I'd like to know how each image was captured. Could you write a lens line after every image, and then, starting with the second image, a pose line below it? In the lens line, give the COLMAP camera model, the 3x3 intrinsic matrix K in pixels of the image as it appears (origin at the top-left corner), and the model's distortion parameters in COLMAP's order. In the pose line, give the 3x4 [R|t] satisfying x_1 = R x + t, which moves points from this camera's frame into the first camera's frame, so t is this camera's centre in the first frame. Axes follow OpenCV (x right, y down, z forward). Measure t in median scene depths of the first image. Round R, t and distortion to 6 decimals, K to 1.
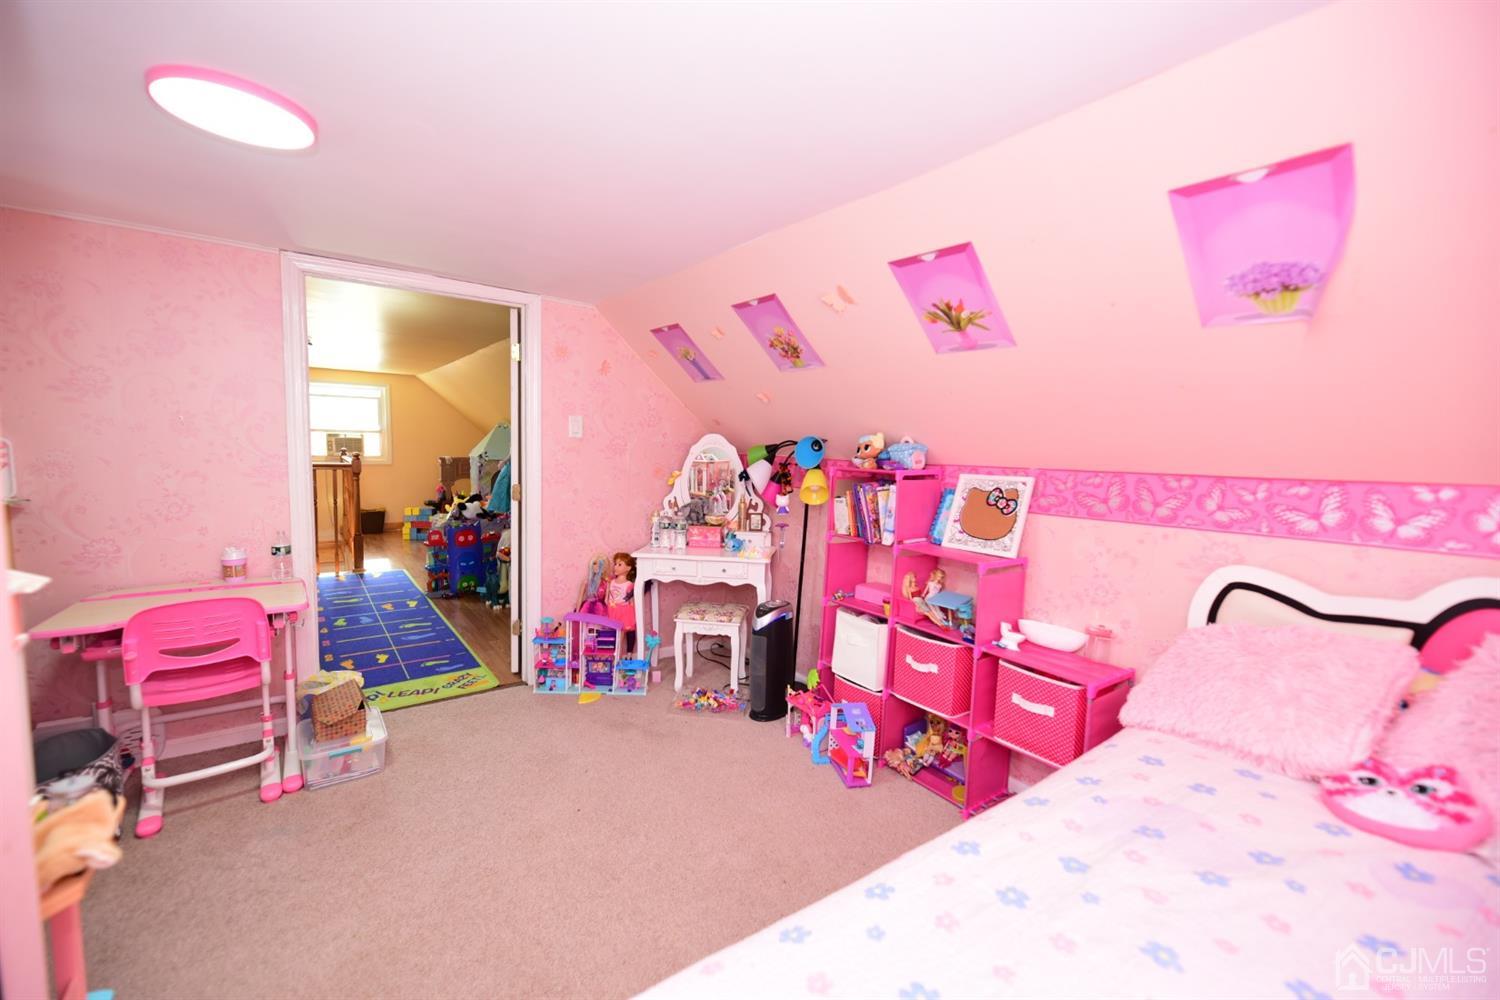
lens RADIAL K [[603.0, 0, 738.5], [0, 603.0, 504.2], [0, 0, 1]] dist [-0.000774, -0.003833]
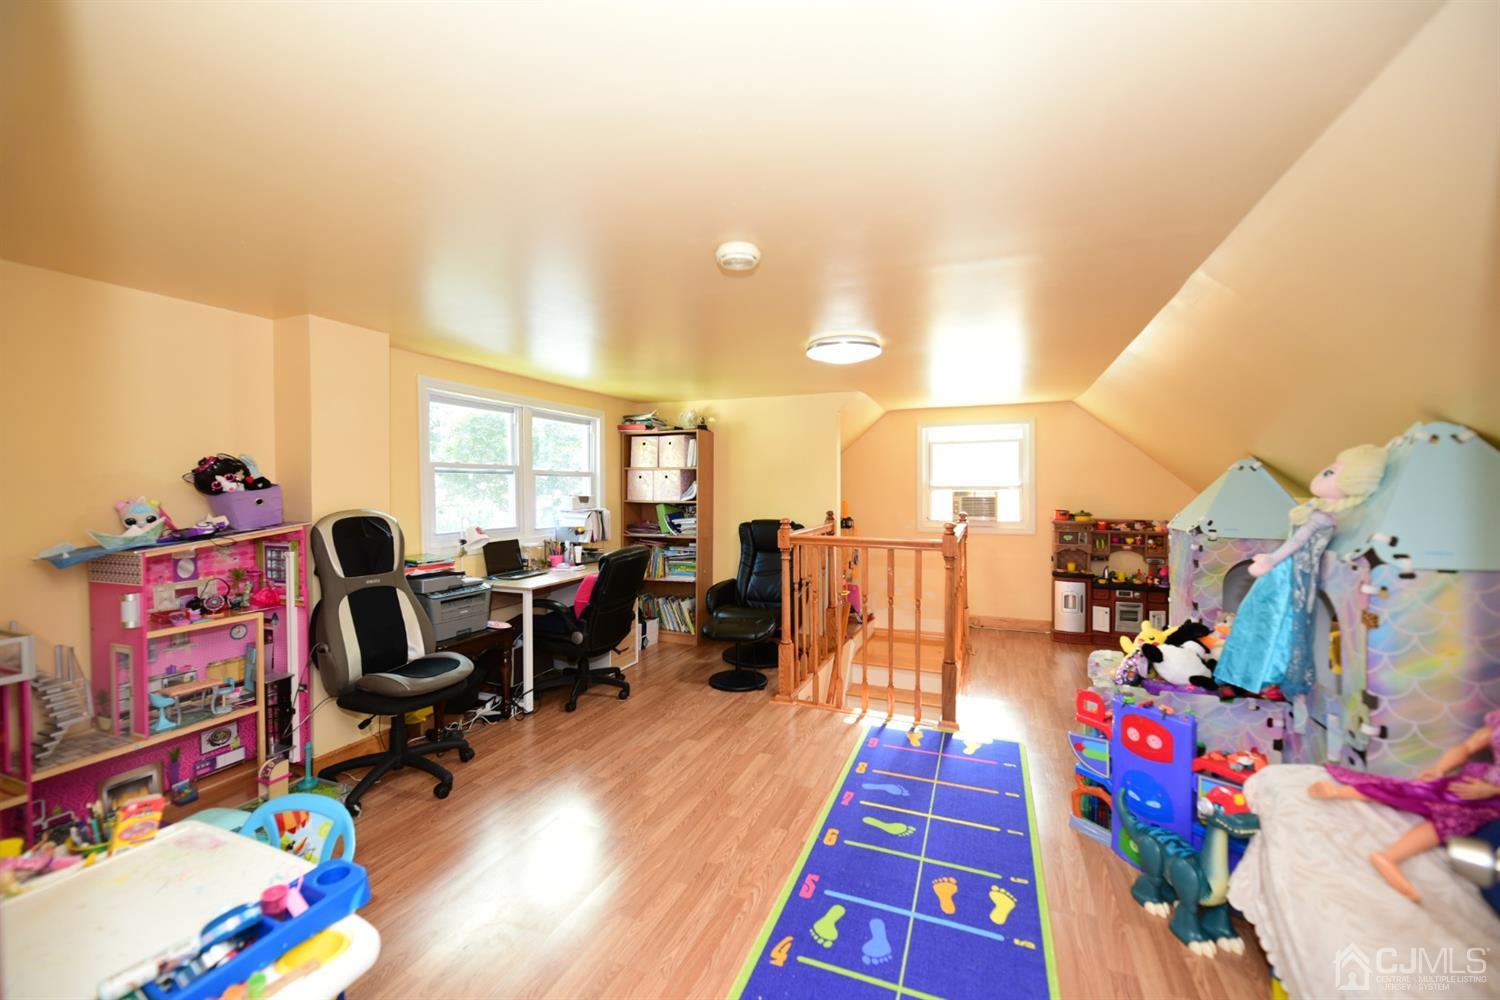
lens RADIAL K [[603.0, 0, 733.6], [0, 603.0, 503.7], [0, 0, 1]] dist [-0.000774, -0.003833]
pose [[0.521793, -0.006974, -0.853044, -0.244305], [-0.082567, 0.994859, -0.058639, -0.047485], [0.849067, 0.101030, 0.518534, 0.509261]]
